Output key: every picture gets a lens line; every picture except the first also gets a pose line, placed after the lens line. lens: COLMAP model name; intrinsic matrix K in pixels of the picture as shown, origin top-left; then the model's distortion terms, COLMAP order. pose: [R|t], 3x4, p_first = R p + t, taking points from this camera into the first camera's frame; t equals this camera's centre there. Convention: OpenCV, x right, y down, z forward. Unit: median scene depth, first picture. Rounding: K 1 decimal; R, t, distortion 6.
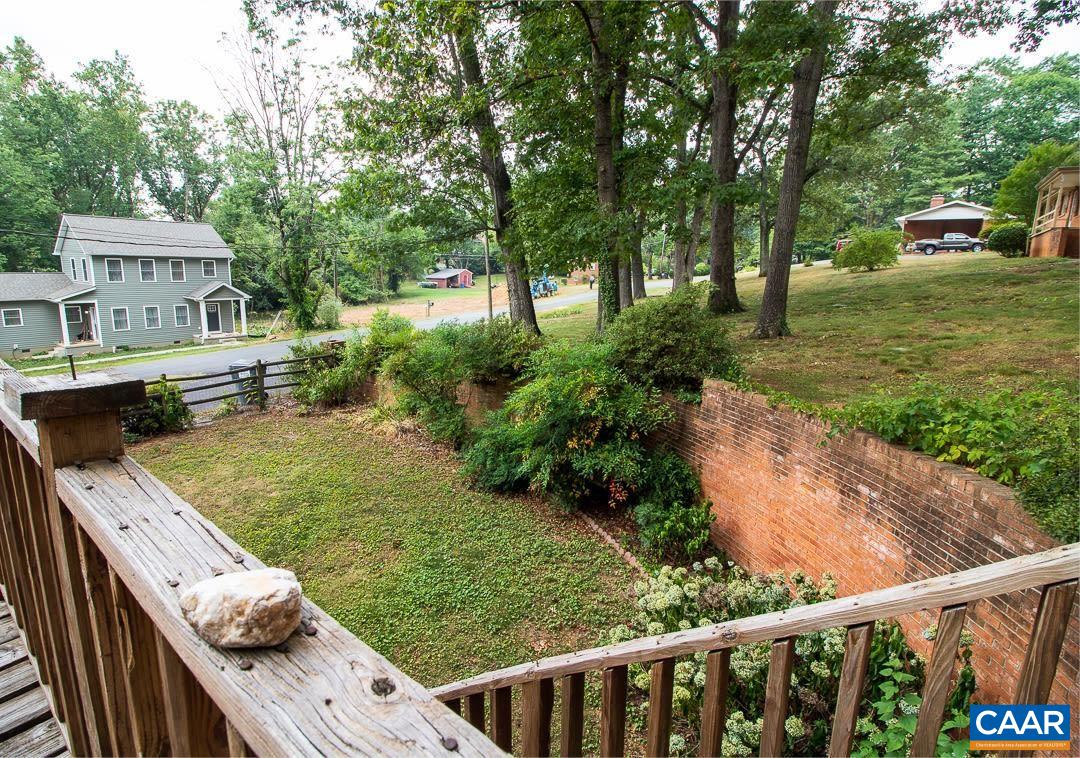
lens RADIAL K [[513.7, 0, 540.0], [0, 513.7, 379.0], [0, 0, 1]] dist [-0.000372, -0.010021]
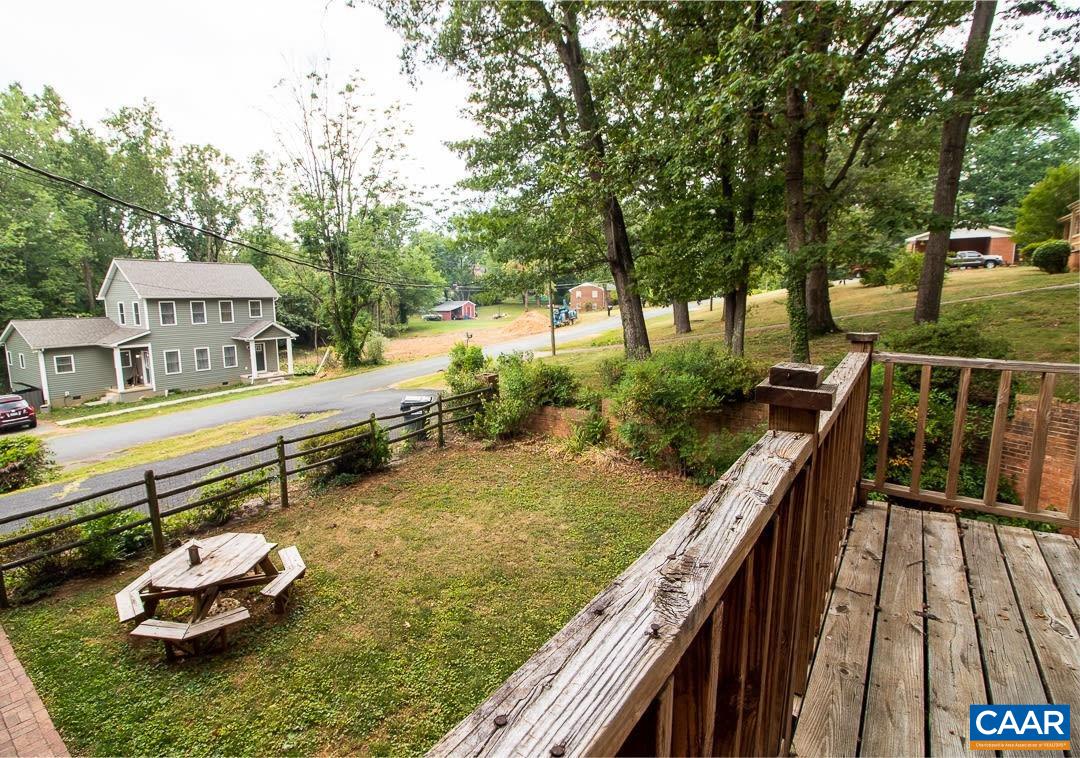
lens RADIAL K [[513.7, 0, 540.0], [0, 513.7, 379.0], [0, 0, 1]] dist [-0.000372, -0.010021]
pose [[0.998755, -0.038007, 0.032303, -0.131490], [0.039722, 0.997739, -0.054214, -0.002655], [-0.030170, 0.055429, 0.998007, -0.005365]]
